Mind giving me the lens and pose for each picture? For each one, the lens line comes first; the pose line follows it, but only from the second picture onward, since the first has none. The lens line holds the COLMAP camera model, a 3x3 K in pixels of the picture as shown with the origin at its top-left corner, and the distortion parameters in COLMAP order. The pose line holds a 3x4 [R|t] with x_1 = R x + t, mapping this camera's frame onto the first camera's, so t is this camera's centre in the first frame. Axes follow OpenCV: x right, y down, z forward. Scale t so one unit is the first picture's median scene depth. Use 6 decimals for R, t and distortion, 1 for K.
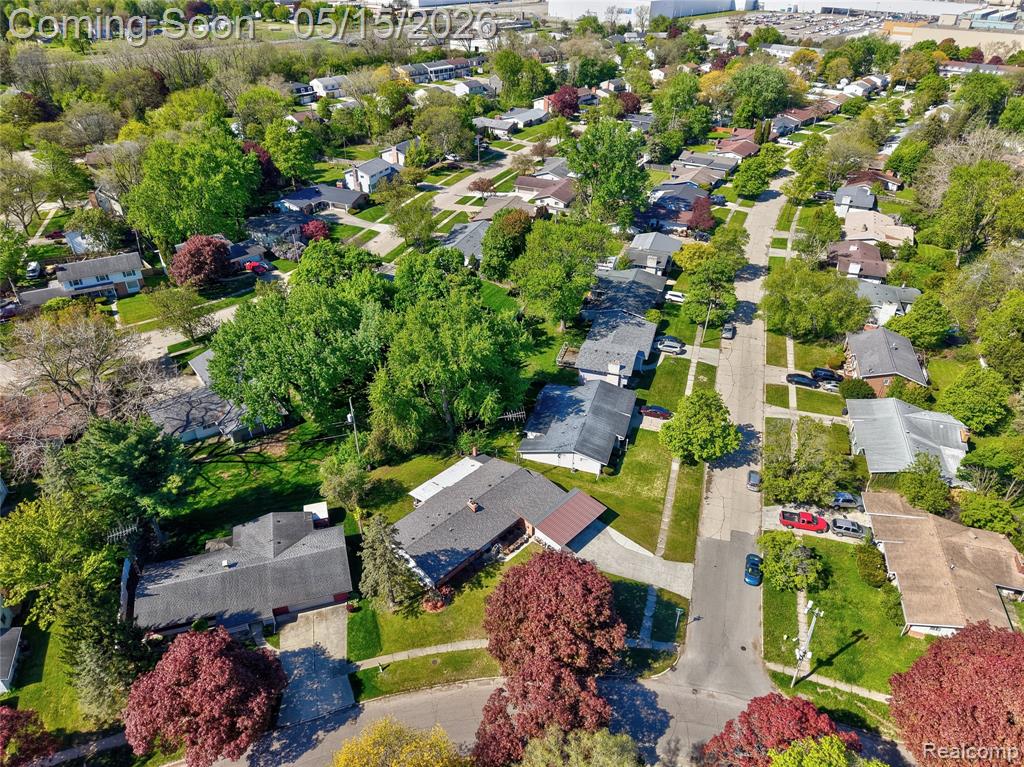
lens RADIAL K [[687.8, 0, 512.0], [0, 687.8, 383.5], [0, 0, 1]] dist [0.041898, -0.050031]
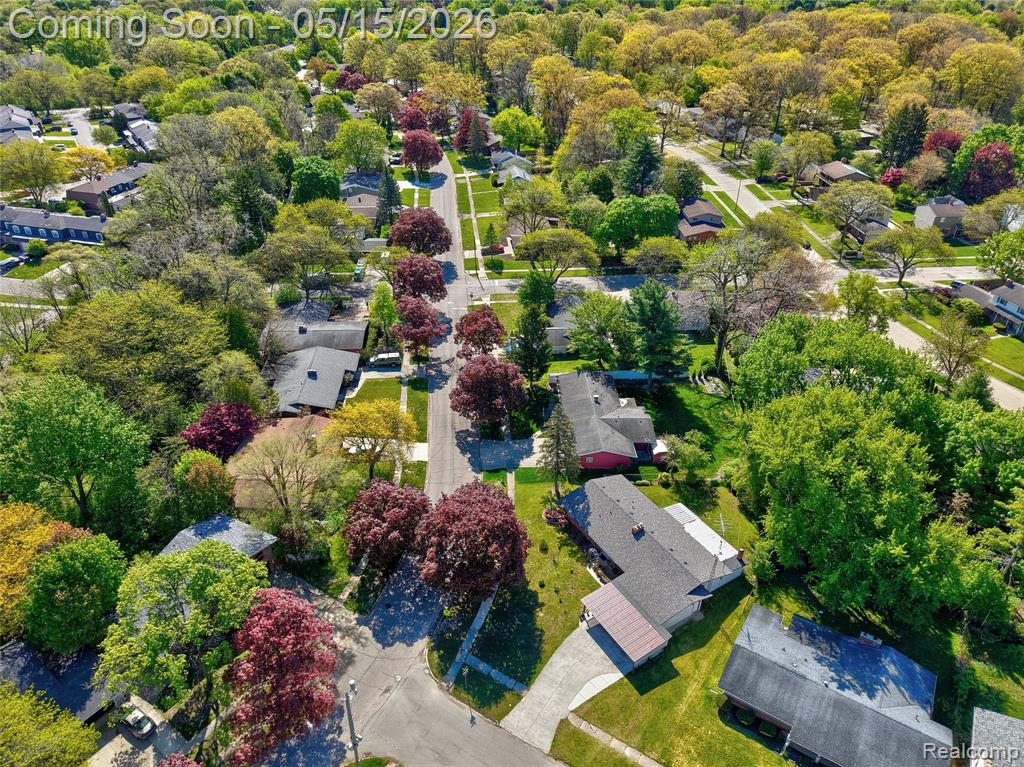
lens RADIAL K [[687.0, 0, 512.0], [0, 687.0, 383.5], [0, 0, 1]] dist [0.078418, -0.107982]
pose [[-0.268687, 0.506730, -0.819165, 0.586849], [-0.530601, 0.631912, 0.564934, -0.349599], [0.803909, 0.586440, 0.099085, 0.544123]]
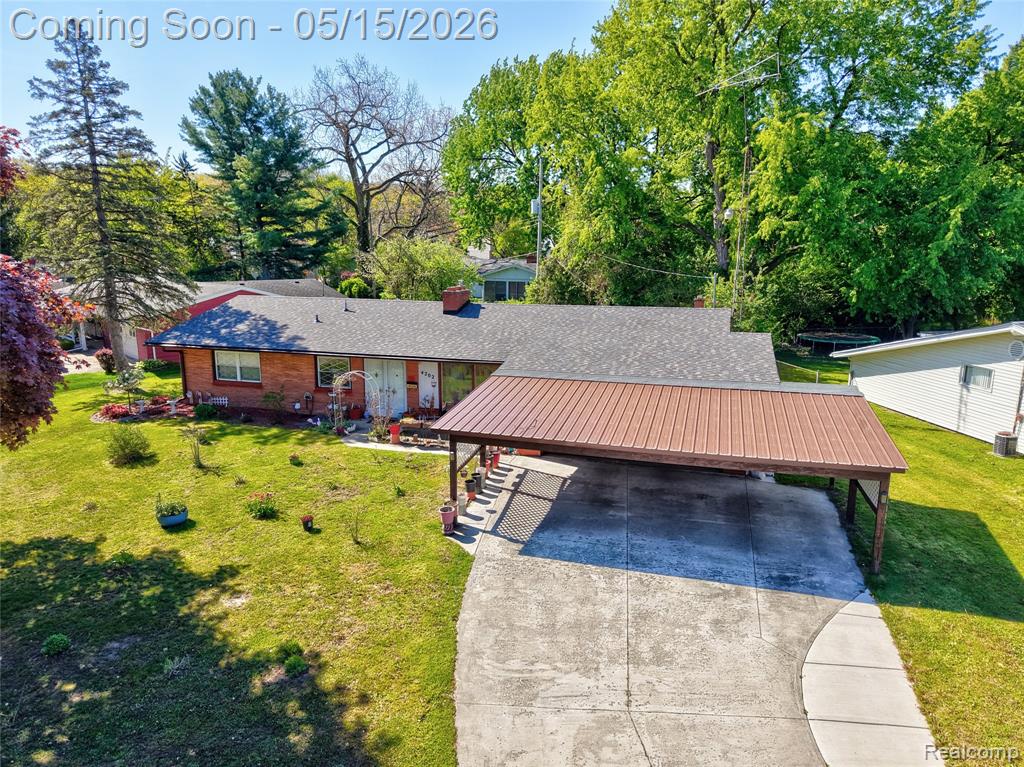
lens RADIAL K [[687.8, 0, 512.0], [0, 687.8, 383.5], [0, 0, 1]] dist [0.041898, -0.050031]
pose [[0.436661, 0.165017, -0.884362, 0.196058], [-0.483756, 0.871882, -0.076170, 0.188943], [0.758491, 0.461076, 0.460544, 0.761894]]
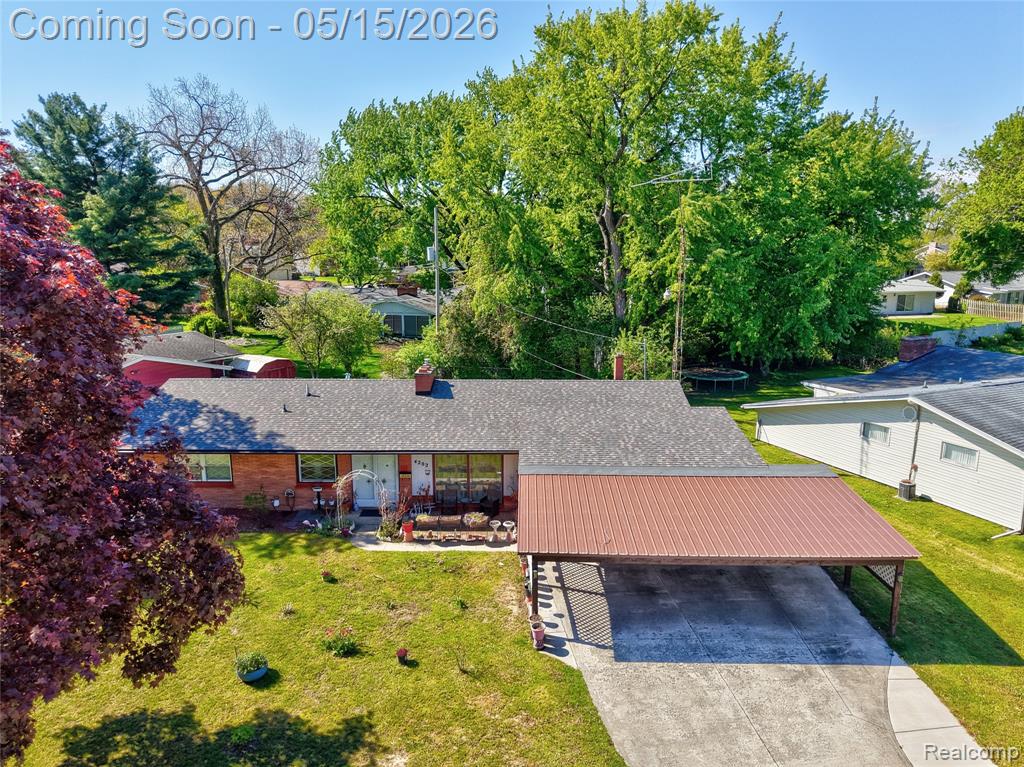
lens RADIAL K [[695.6, 0, 512.0], [0, 695.6, 383.5], [0, 0, 1]] dist [0.001948, 0.001200]
pose [[0.662747, 0.134896, -0.736593, 0.170295], [-0.397976, 0.896678, -0.193864, 0.191392], [0.634335, 0.421629, 0.647957, 0.700910]]
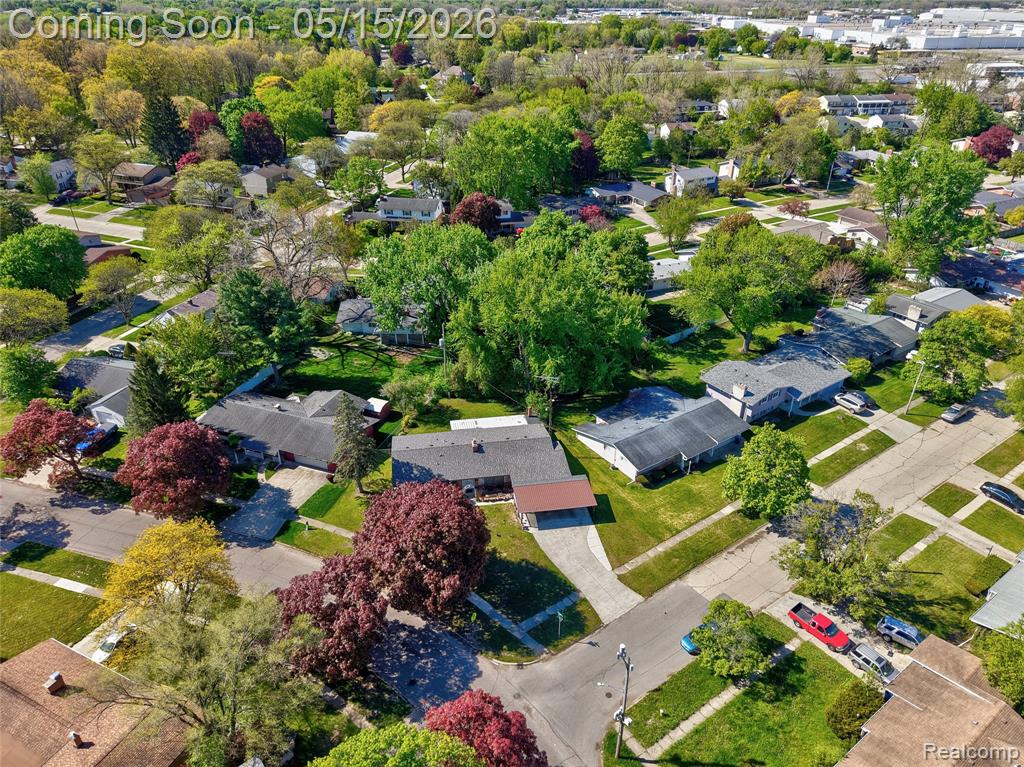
lens RADIAL K [[687.8, 0, 512.0], [0, 687.8, 383.5], [0, 0, 1]] dist [0.041898, -0.050031]
pose [[0.786257, 0.300351, -0.539991, 0.428617], [-0.329465, 0.943102, 0.044848, 0.024173], [0.522737, 0.142646, 0.840475, 0.142773]]
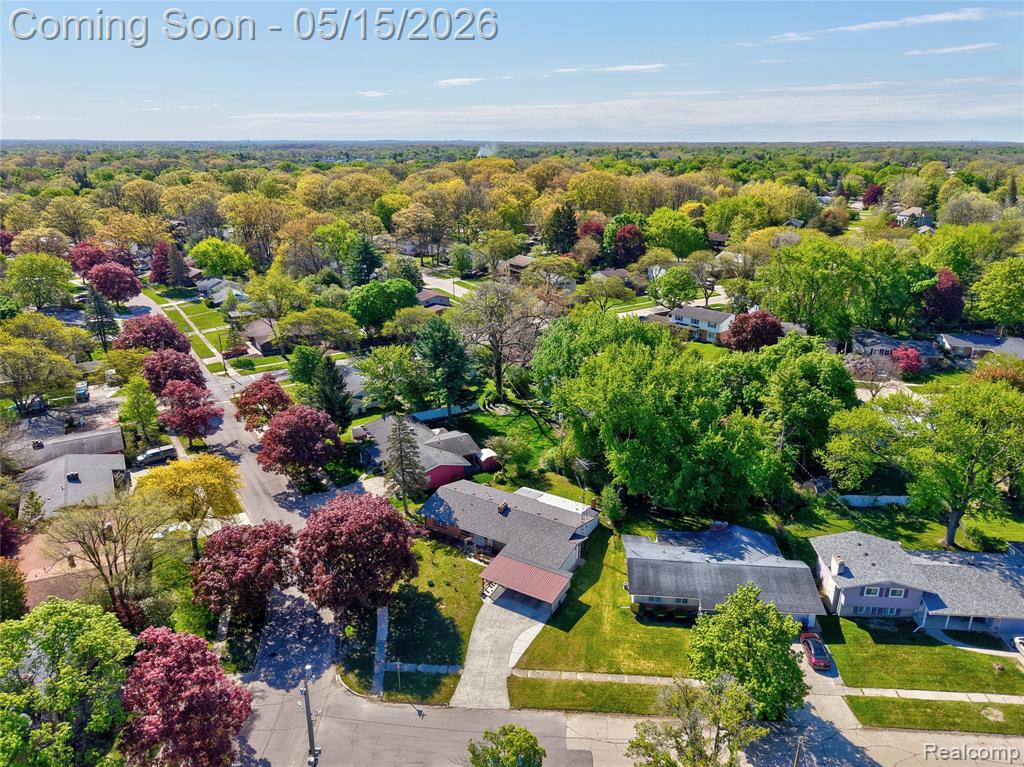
lens RADIAL K [[687.8, 0, 512.0], [0, 687.8, 383.5], [0, 0, 1]] dist [0.041898, -0.050031]
pose [[0.205802, 0.315569, -0.926316, 0.701753], [-0.527708, 0.832944, 0.166518, -0.126826], [0.824117, 0.454555, 0.337950, 0.499440]]
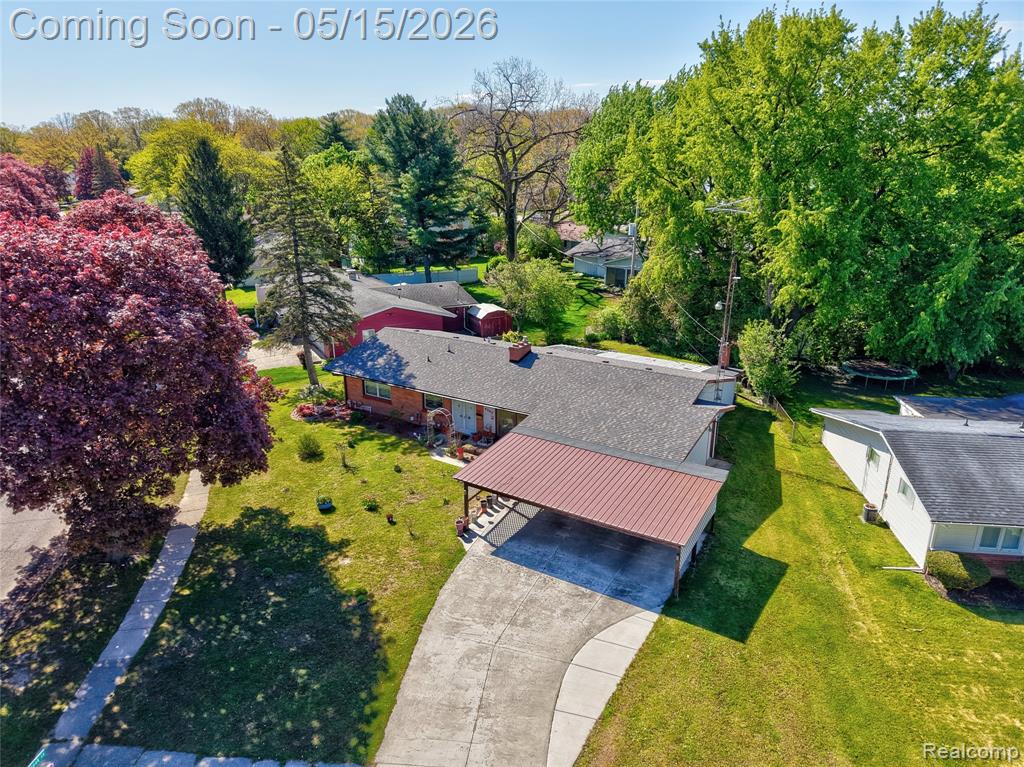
lens RADIAL K [[687.8, 0, 512.0], [0, 687.8, 383.5], [0, 0, 1]] dist [0.041898, -0.050031]
pose [[0.187368, 0.296197, -0.936569, 0.300157], [-0.529859, 0.833324, 0.157543, 0.110982], [0.827129, 0.466731, 0.313081, 0.740507]]
